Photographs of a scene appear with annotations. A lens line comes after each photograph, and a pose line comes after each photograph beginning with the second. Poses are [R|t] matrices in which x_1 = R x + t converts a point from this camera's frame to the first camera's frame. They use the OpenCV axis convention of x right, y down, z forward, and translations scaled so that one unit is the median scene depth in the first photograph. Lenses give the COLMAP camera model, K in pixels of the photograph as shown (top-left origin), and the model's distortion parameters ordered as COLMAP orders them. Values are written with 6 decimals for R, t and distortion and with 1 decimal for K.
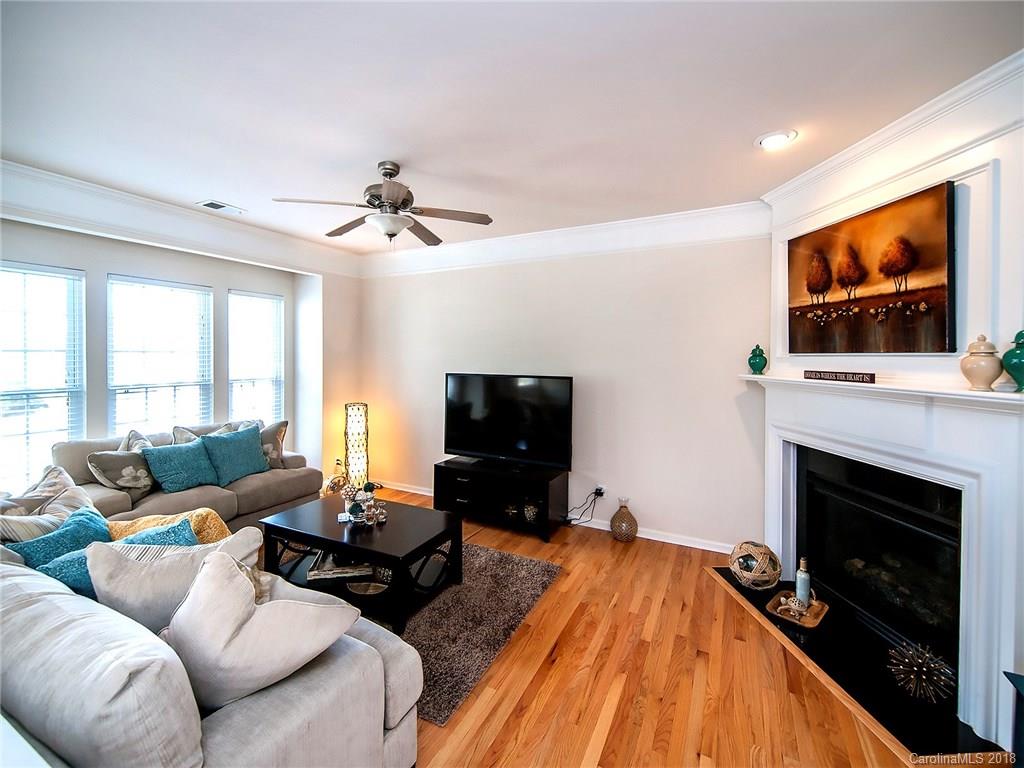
lens RADIAL K [[427.0, 0, 499.2], [0, 427.0, 355.9], [0, 0, 1]] dist [0.004395, -0.002838]
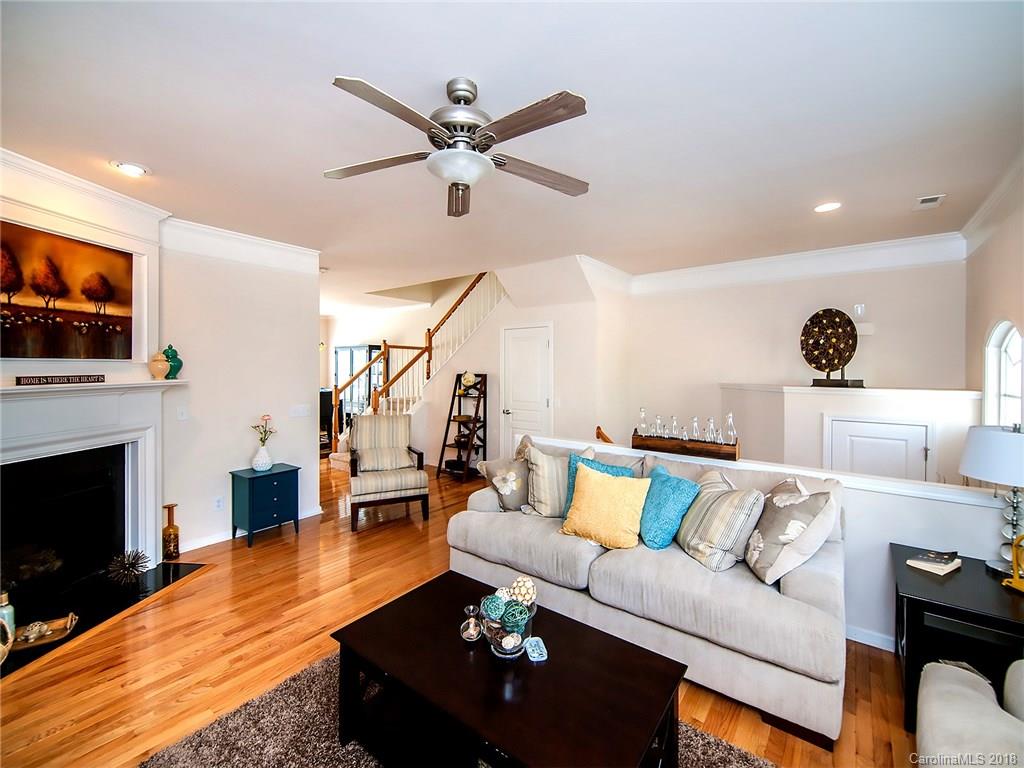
lens RADIAL K [[427.0, 0, 512.8], [0, 427.0, 373.7], [0, 0, 1]] dist [0.004395, -0.002838]
pose [[-0.986784, -0.009551, 0.161762, -0.519303], [-0.006070, 0.999740, 0.021997, 0.001922], [-0.161930, 0.020724, -0.986585, 1.915793]]
